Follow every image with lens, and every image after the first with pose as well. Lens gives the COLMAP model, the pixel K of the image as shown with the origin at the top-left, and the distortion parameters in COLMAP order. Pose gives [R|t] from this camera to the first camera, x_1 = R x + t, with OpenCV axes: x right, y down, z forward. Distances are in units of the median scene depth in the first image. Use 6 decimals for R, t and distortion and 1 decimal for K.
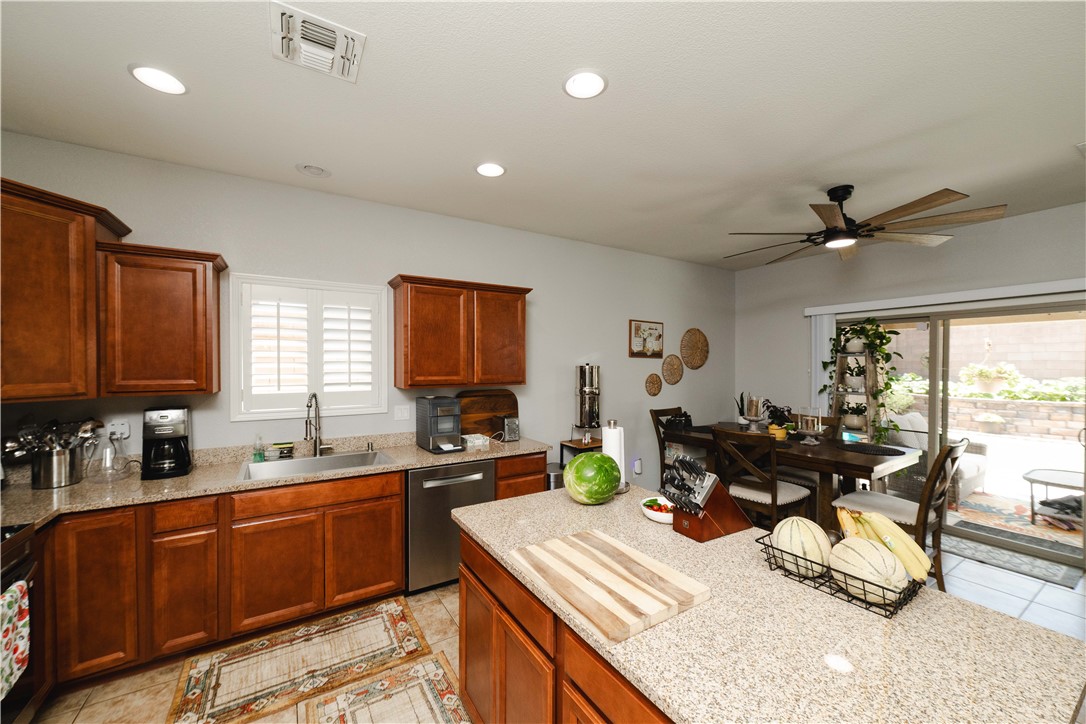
lens RADIAL K [[421.8, 0, 533.6], [0, 421.8, 355.0], [0, 0, 1]] dist [-0.001611, -0.000039]
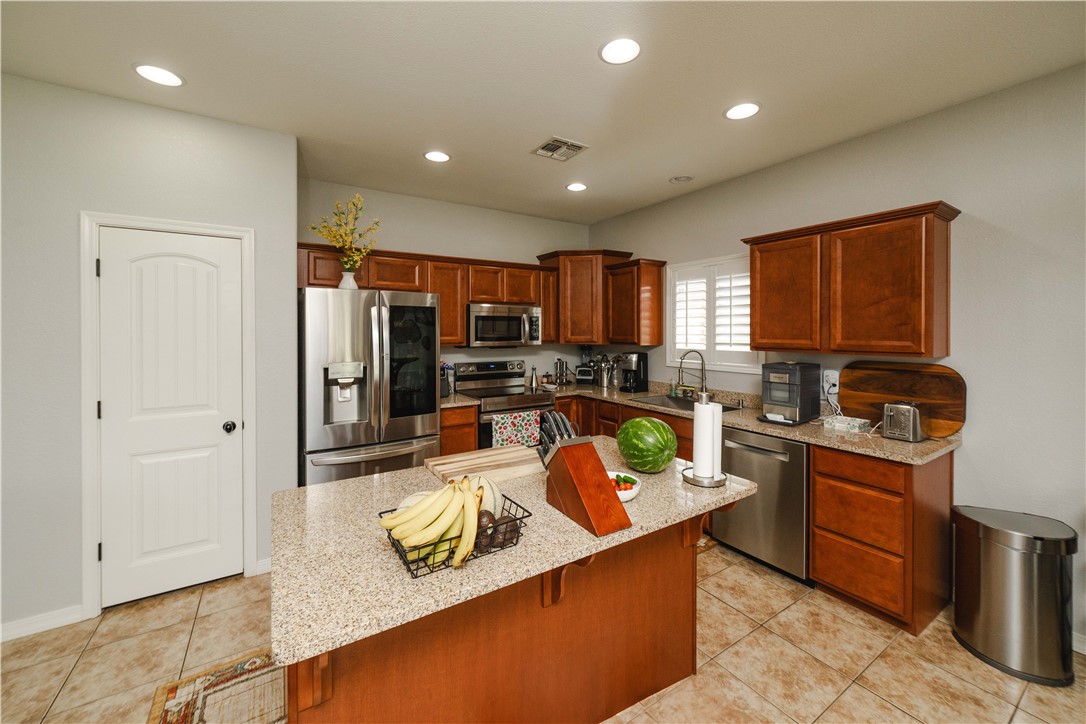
lens RADIAL K [[421.8, 0, 544.8], [0, 421.8, 332.7], [0, 0, 1]] dist [-0.001611, -0.000039]
pose [[0.027831, 0.006230, -0.999593, 0.701154], [0.022915, 0.999714, 0.006869, 0.018899], [0.999350, -0.023097, 0.027680, 0.490061]]
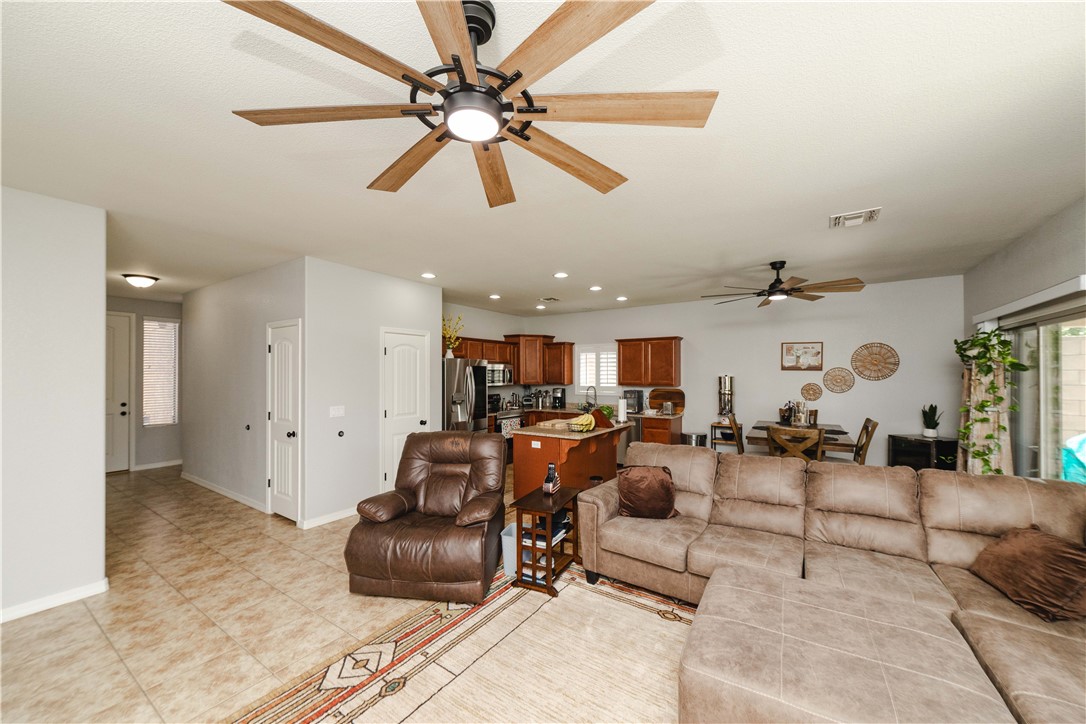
lens RADIAL K [[411.9, 0, 534.6], [0, 411.9, 372.0], [0, 0, 1]] dist [0.003006, 0.000201]
pose [[0.389606, -0.004979, -0.920968, 1.741389], [0.023041, 0.999725, 0.004343, -0.020913], [0.920693, -0.022912, 0.389613, -0.383880]]
